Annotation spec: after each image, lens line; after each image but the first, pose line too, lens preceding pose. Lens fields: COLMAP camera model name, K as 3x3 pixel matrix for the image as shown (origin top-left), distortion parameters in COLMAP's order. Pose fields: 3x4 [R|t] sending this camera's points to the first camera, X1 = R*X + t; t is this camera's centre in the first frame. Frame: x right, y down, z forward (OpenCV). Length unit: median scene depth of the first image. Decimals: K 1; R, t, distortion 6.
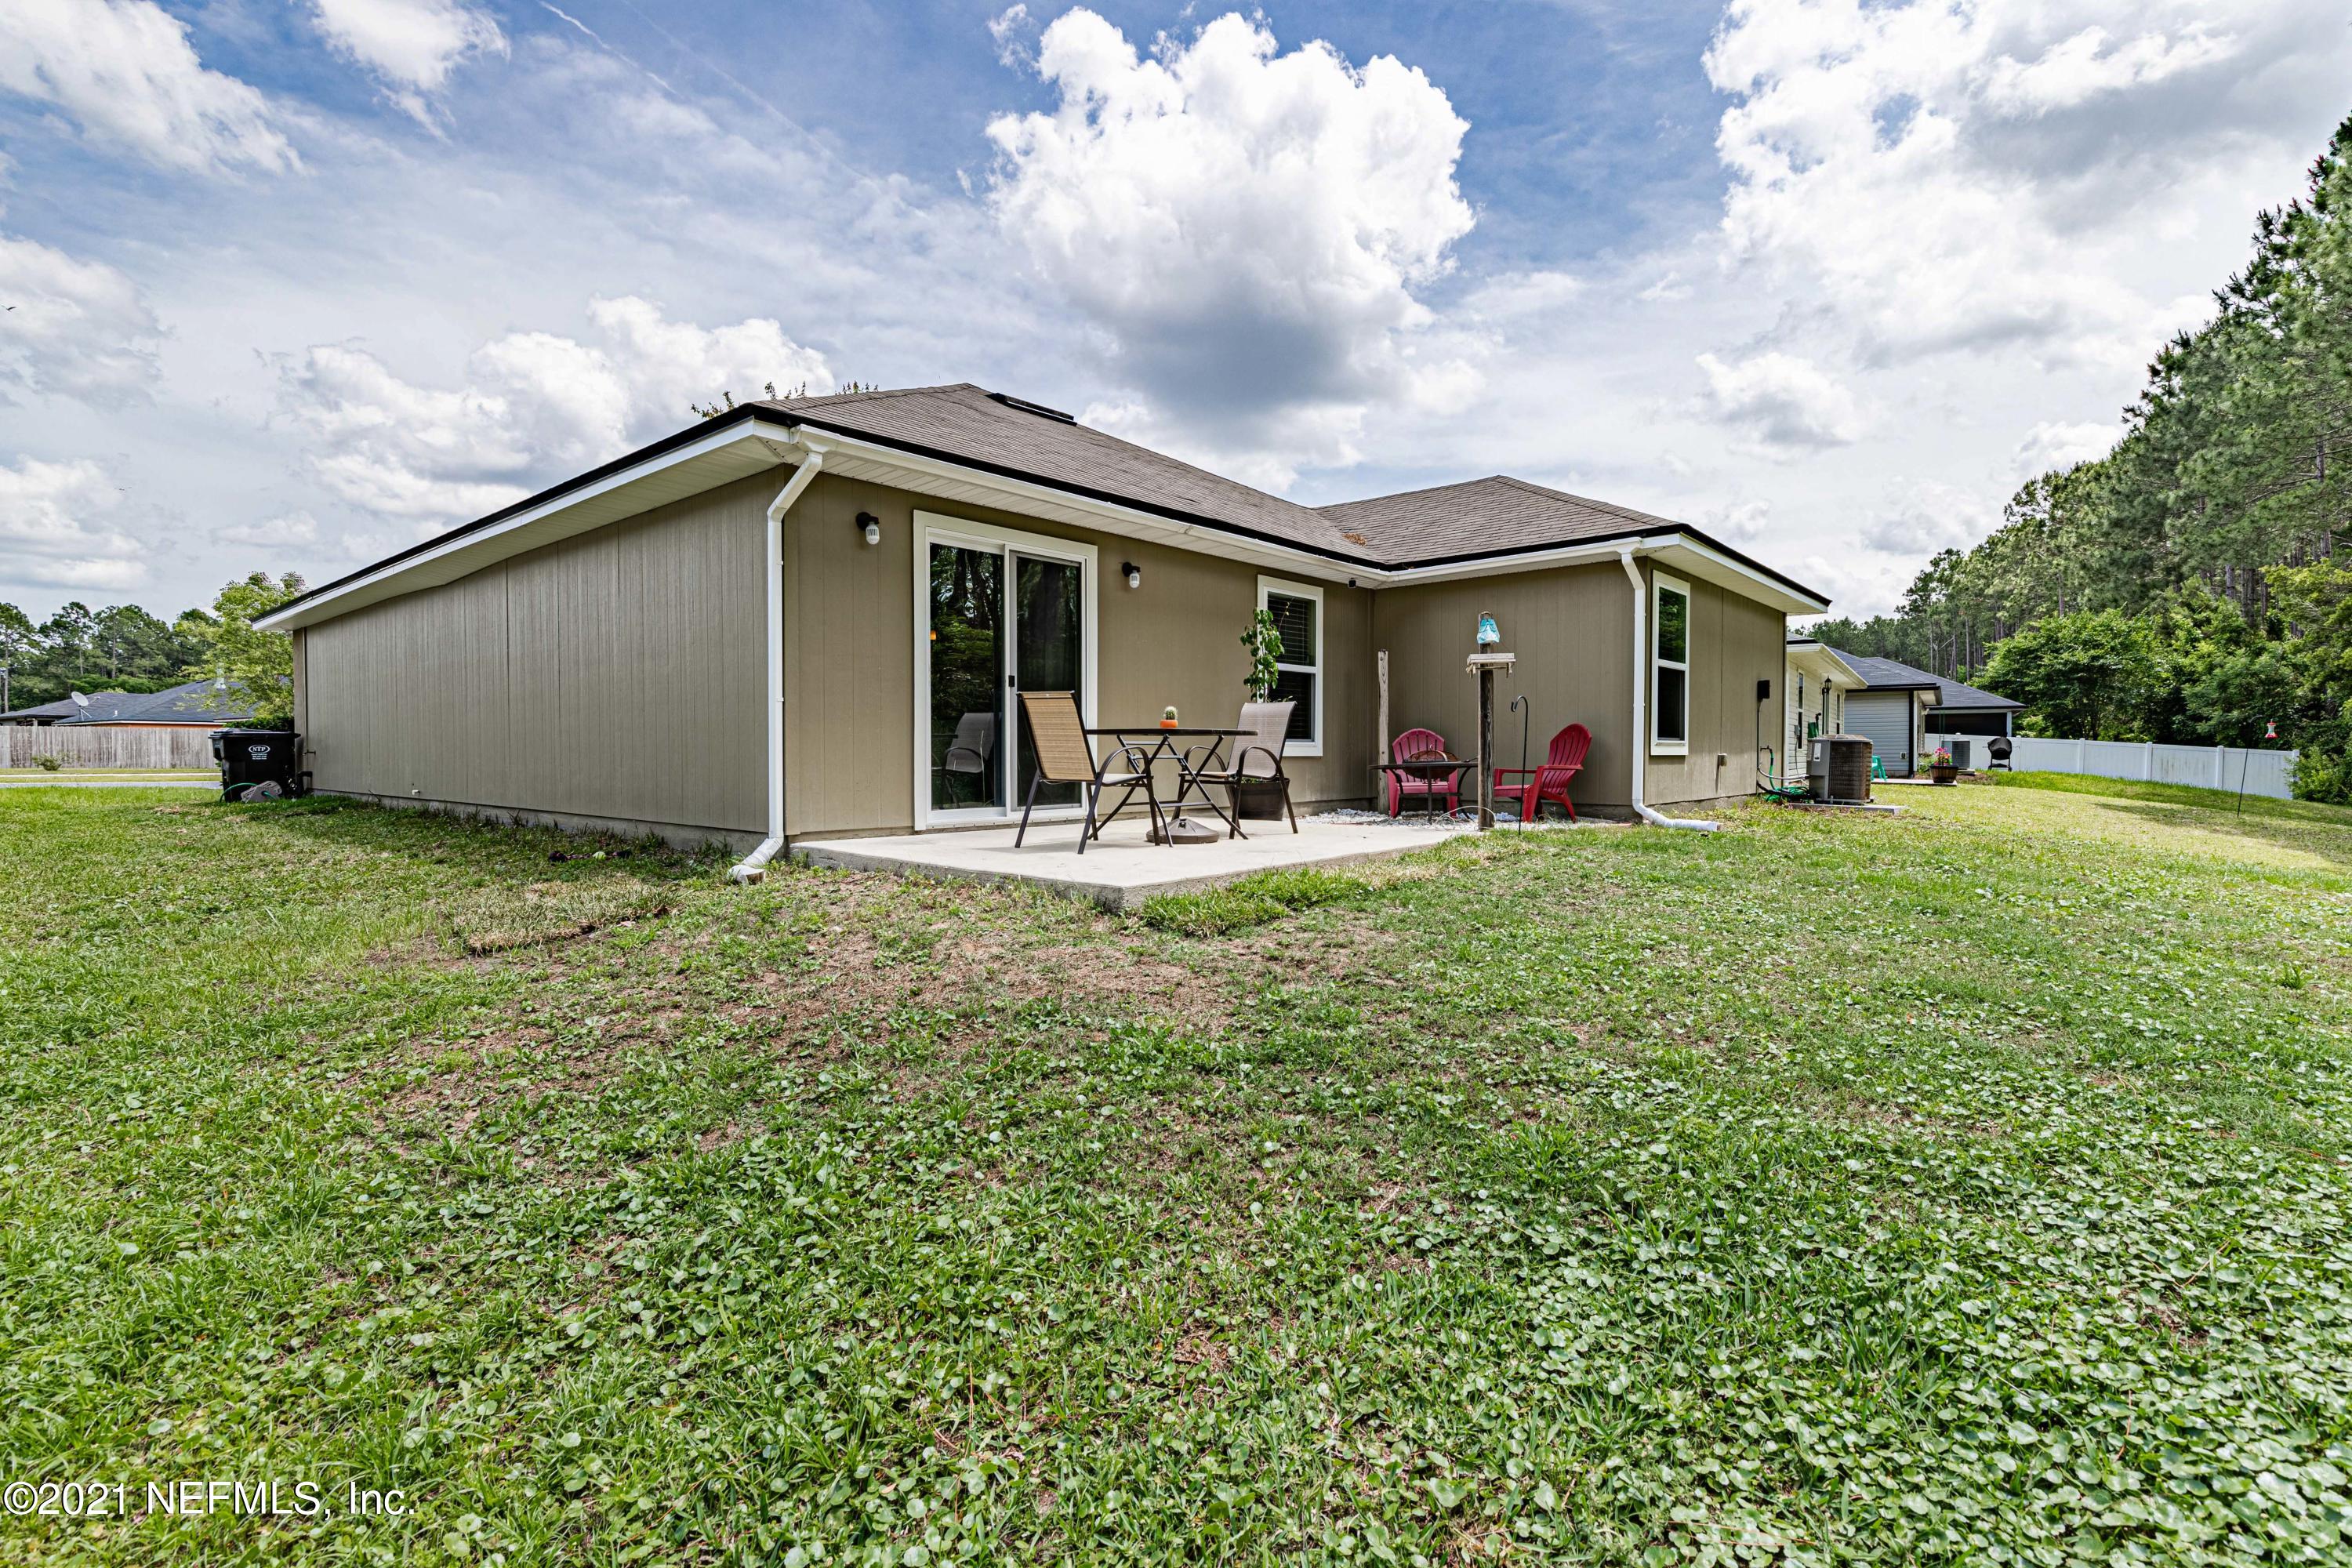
lens RADIAL K [[1077.8, 0, 1190.2], [0, 1077.8, 783.5], [0, 0, 1]] dist [0.008498, 0.000918]
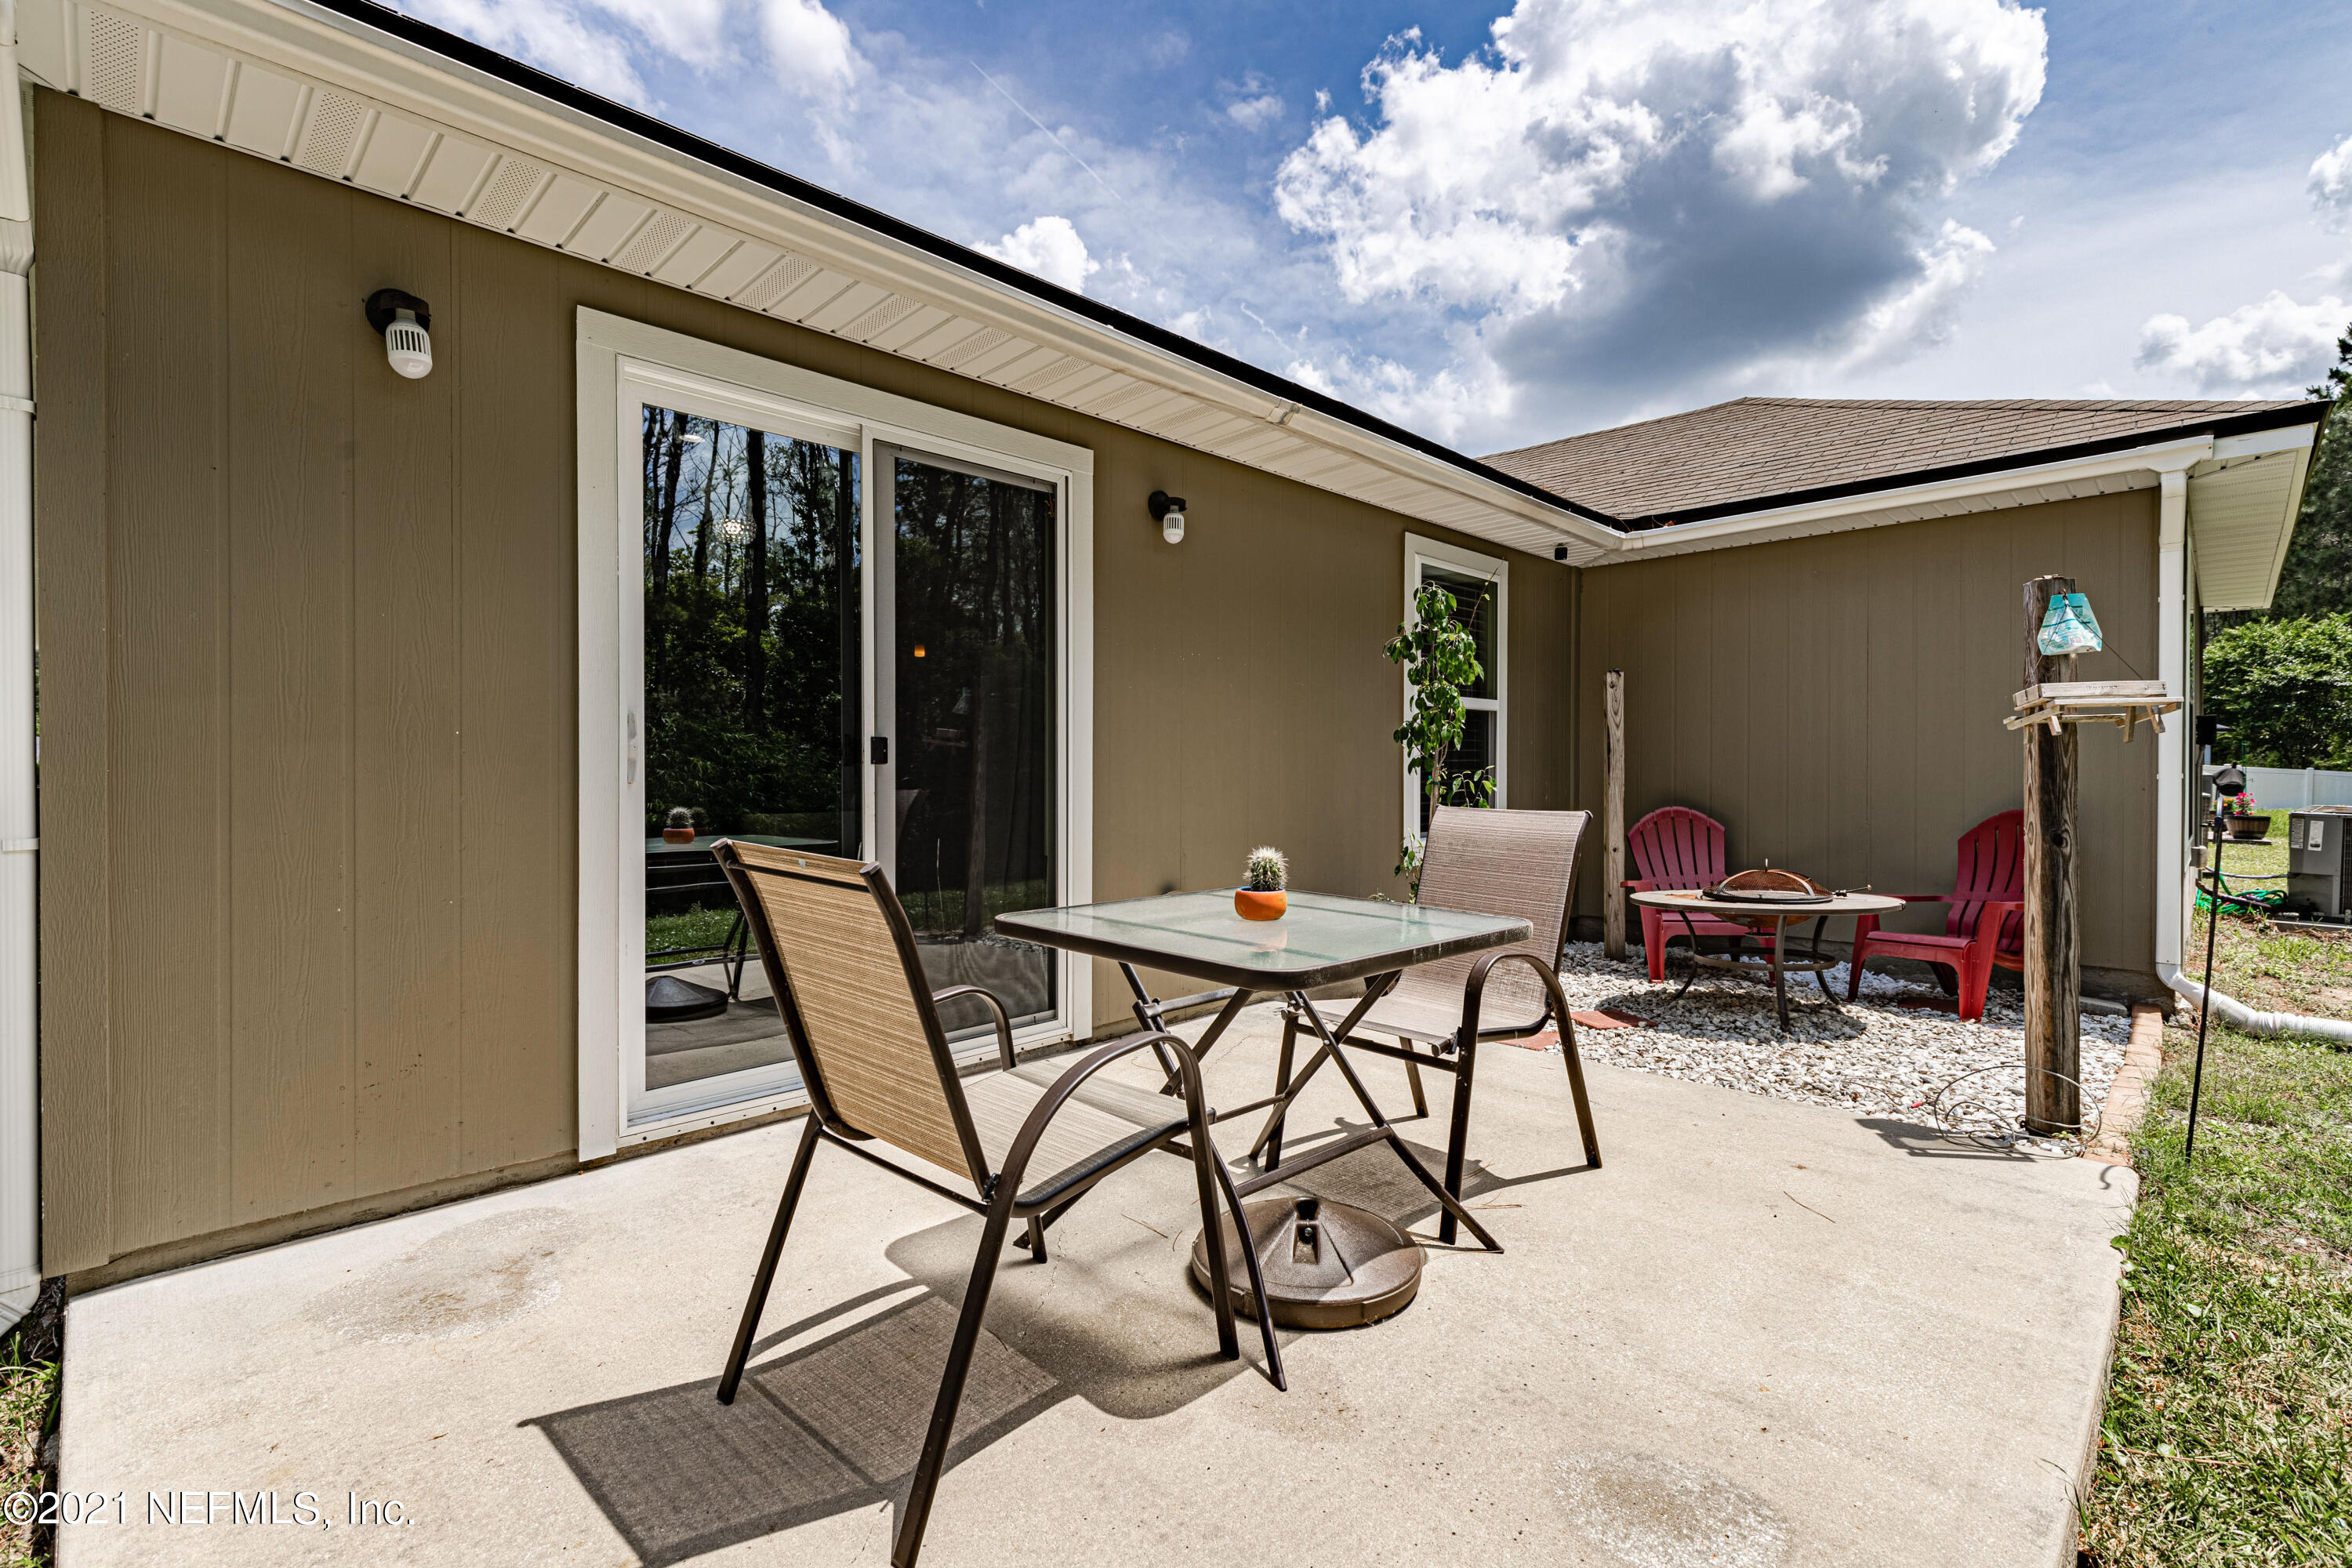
lens RADIAL K [[1077.8, 0, 1173.8], [0, 1077.8, 786.5], [0, 0, 1]] dist [0.008498, 0.000918]
pose [[0.997818, 0.004383, -0.065883, -0.016332], [-0.005154, 0.999920, -0.011544, -0.057675], [0.065827, 0.011859, 0.997761, 0.441928]]
